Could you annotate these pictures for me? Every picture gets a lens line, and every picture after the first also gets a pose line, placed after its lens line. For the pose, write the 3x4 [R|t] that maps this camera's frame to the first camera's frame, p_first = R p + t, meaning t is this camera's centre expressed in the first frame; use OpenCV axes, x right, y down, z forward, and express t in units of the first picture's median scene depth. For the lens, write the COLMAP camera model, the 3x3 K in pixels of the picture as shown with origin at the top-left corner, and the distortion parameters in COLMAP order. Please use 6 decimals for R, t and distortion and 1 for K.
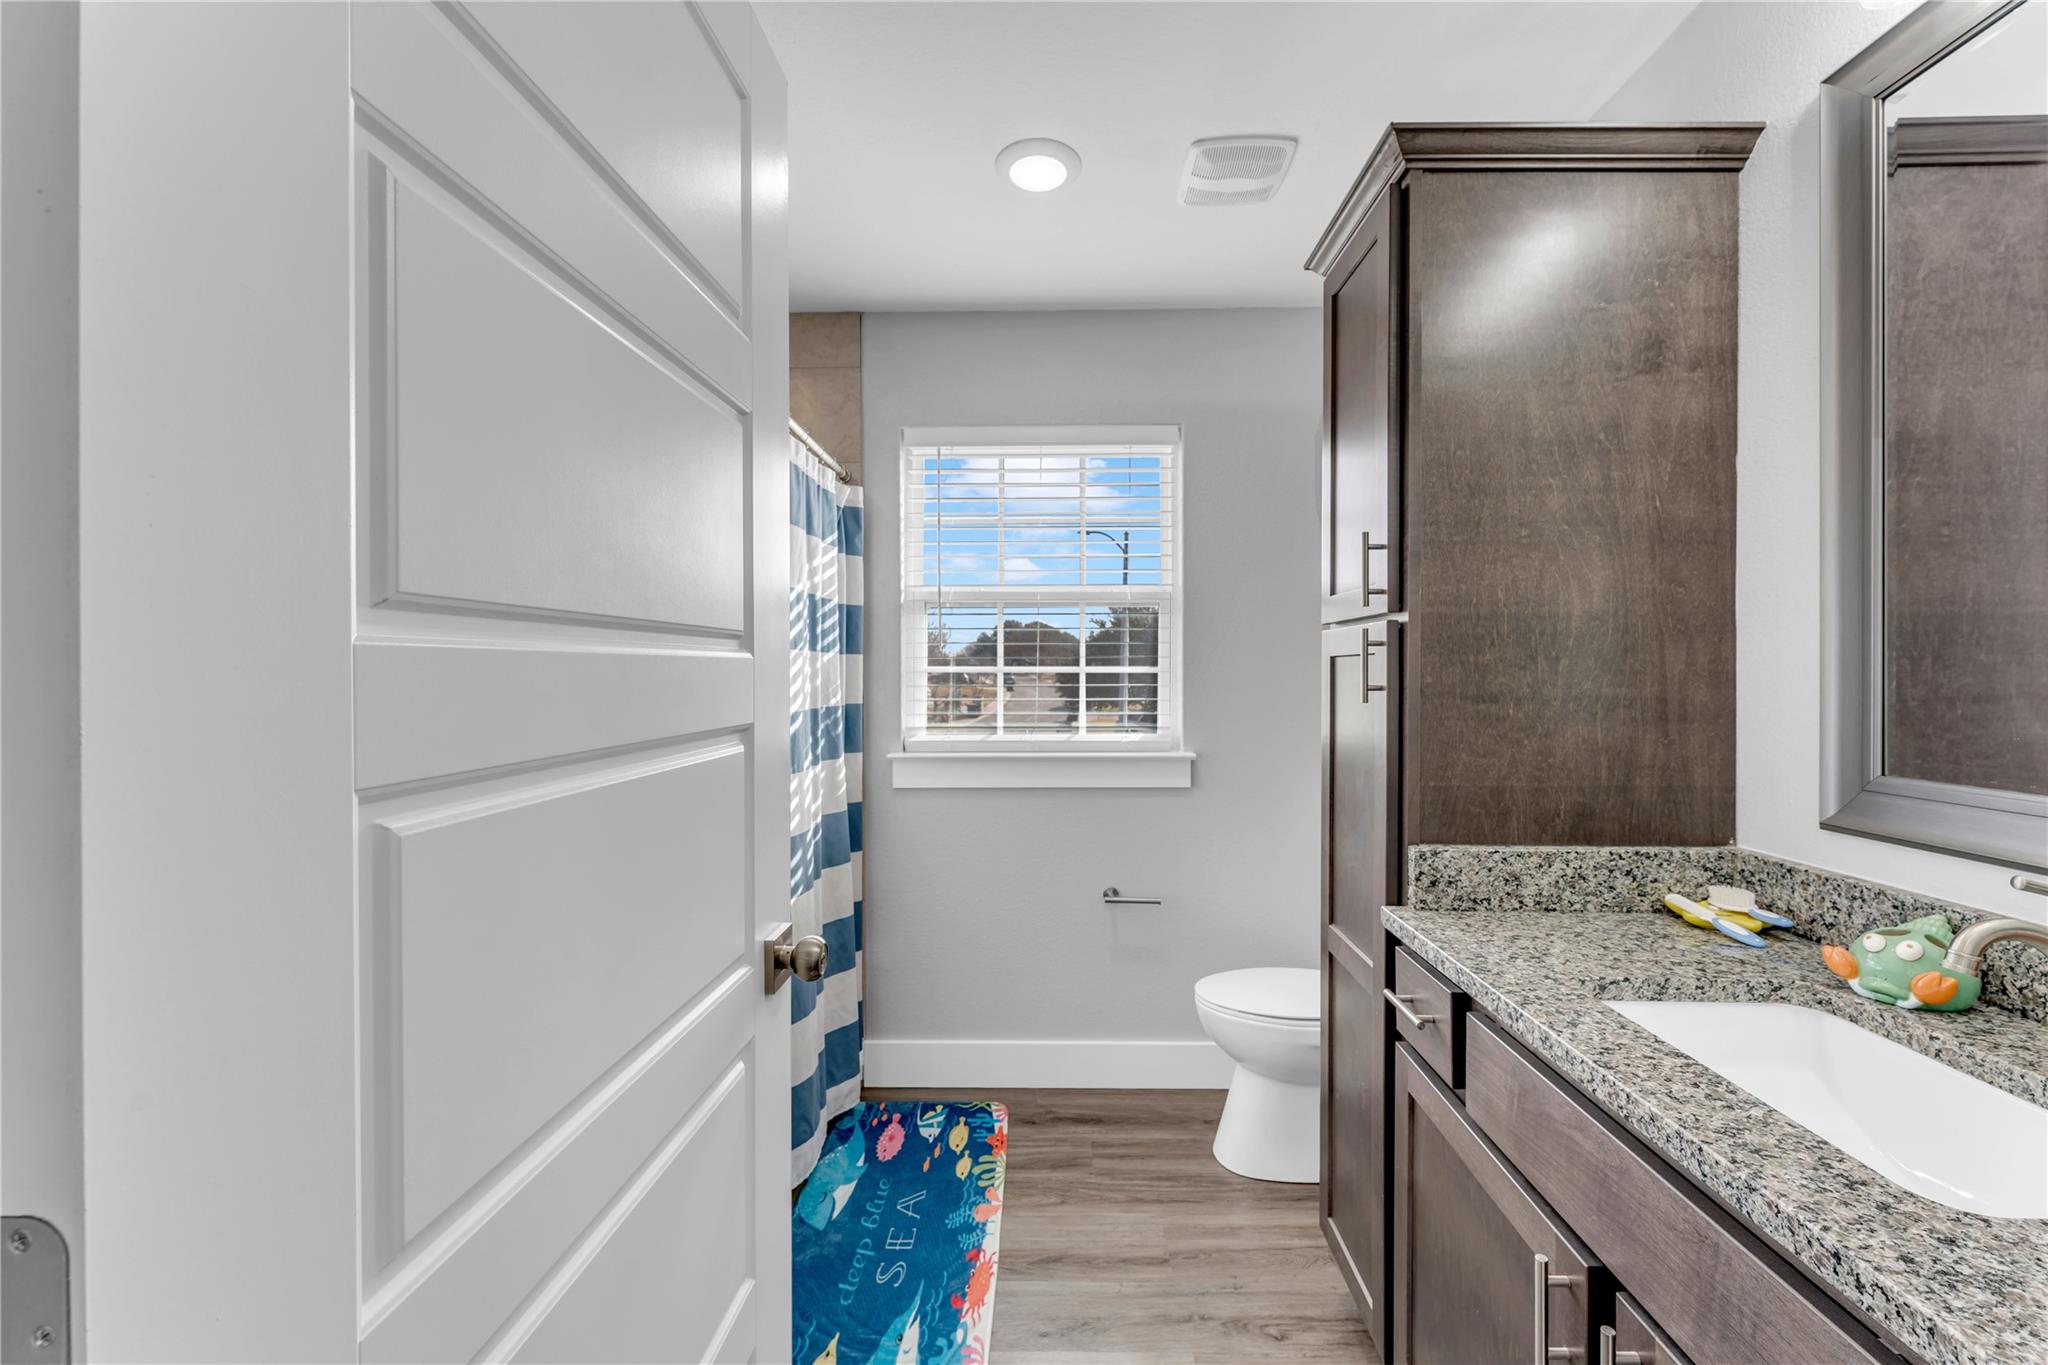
lens RADIAL K [[807.5, 0, 1038.1], [0, 807.5, 673.6], [0, 0, 1]] dist [-0.000516, -0.000573]
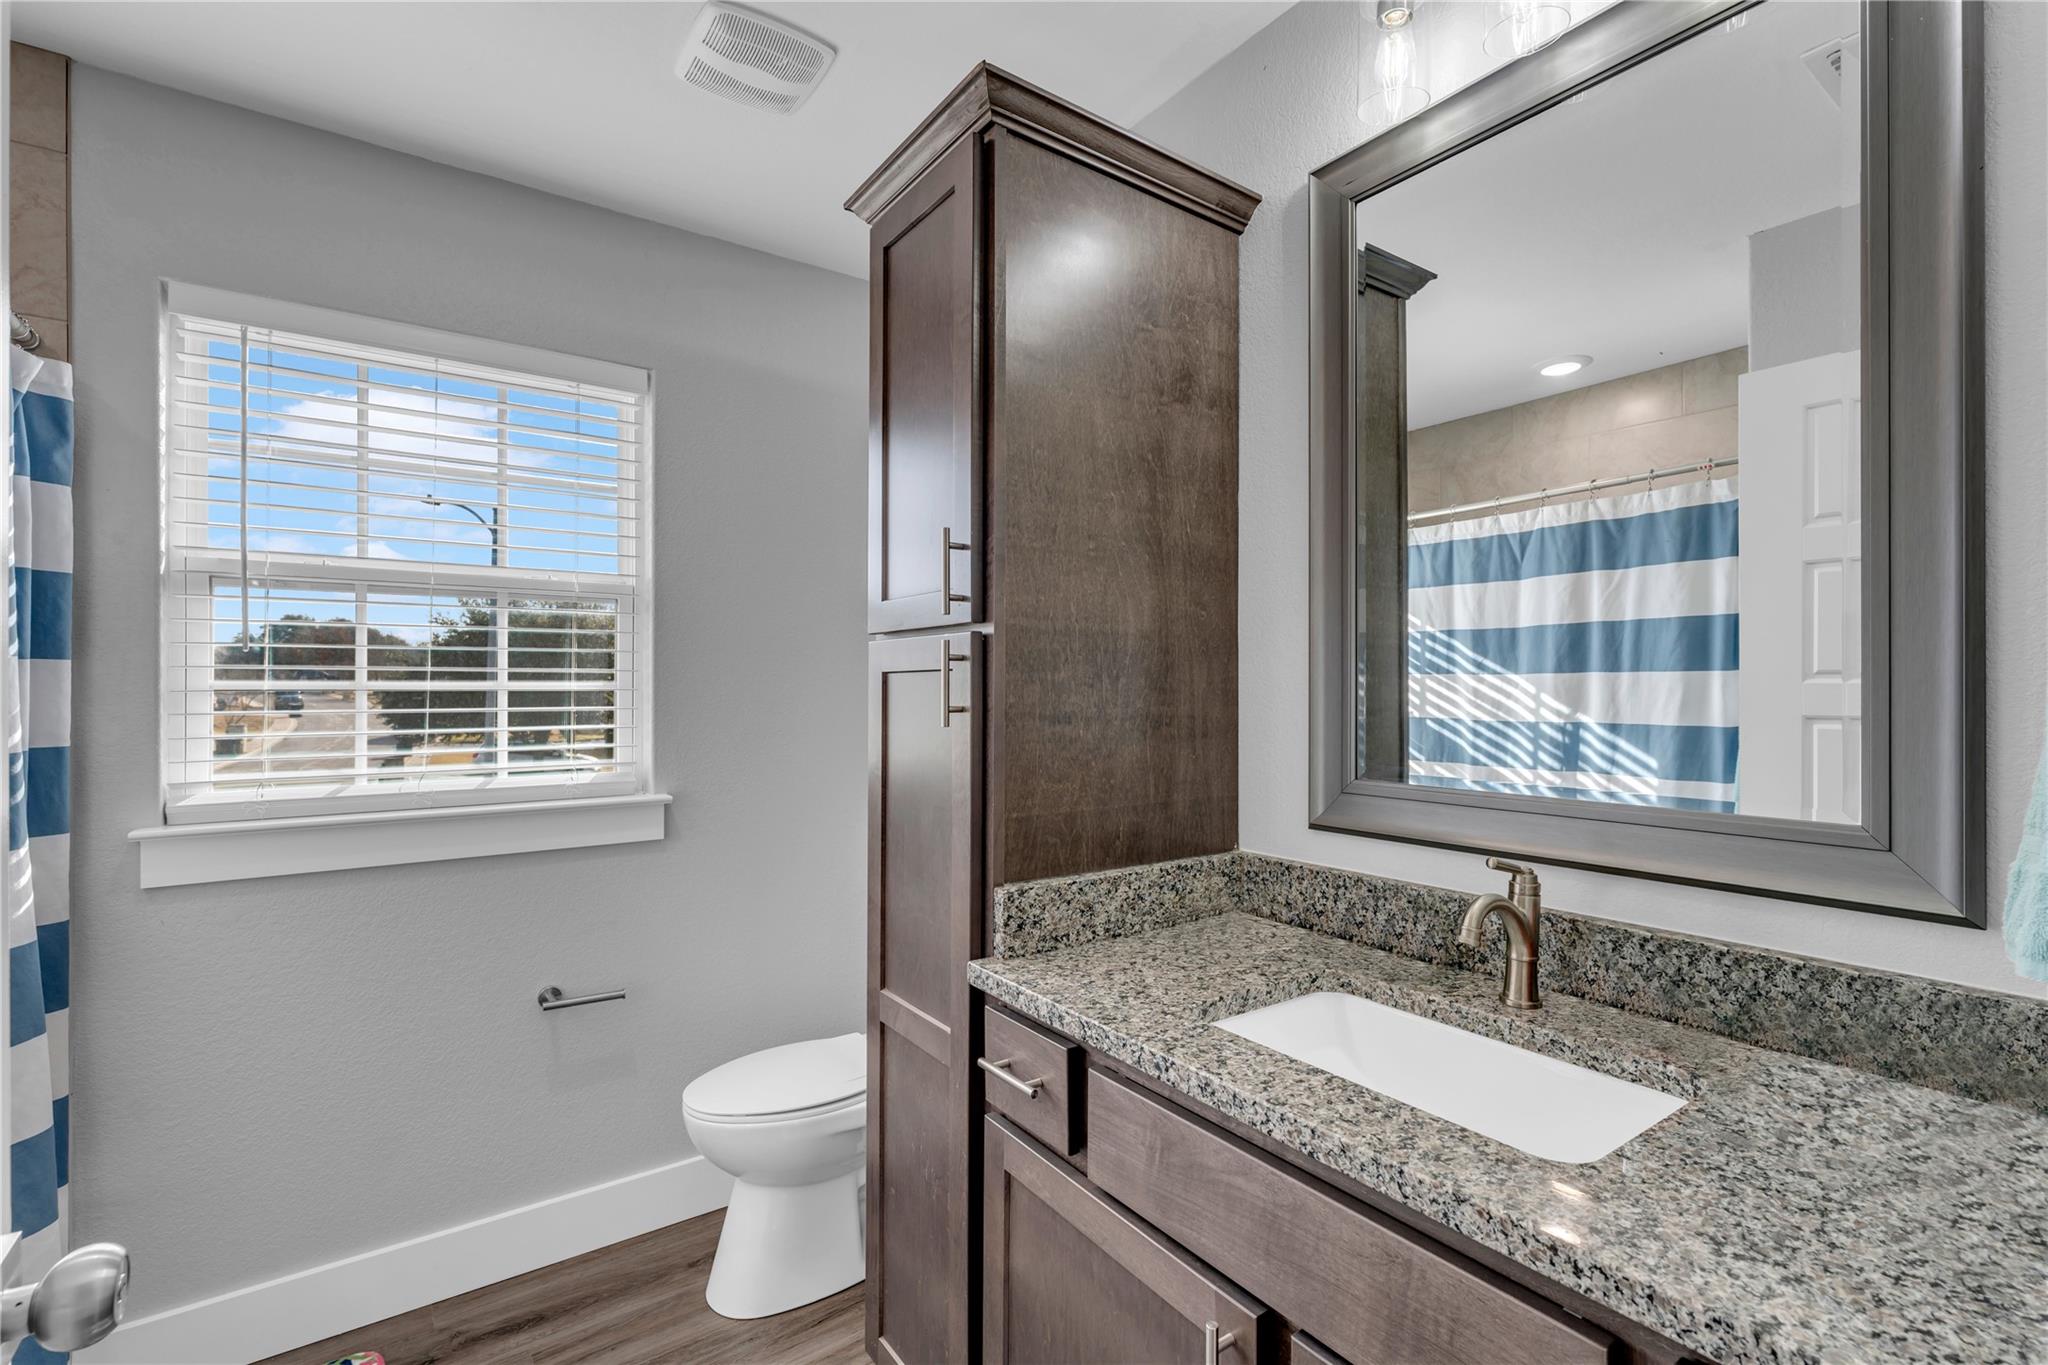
lens RADIAL K [[917.4, 0, 1011.2], [0, 917.4, 686.1], [0, 0, 1]] dist [-0.000460, -0.000574]
pose [[0.809849, 0.001090, 0.586637, -0.113265], [0.001480, 0.999991, -0.003901, -0.003563], [-0.586636, 0.004028, 0.809841, 0.173464]]
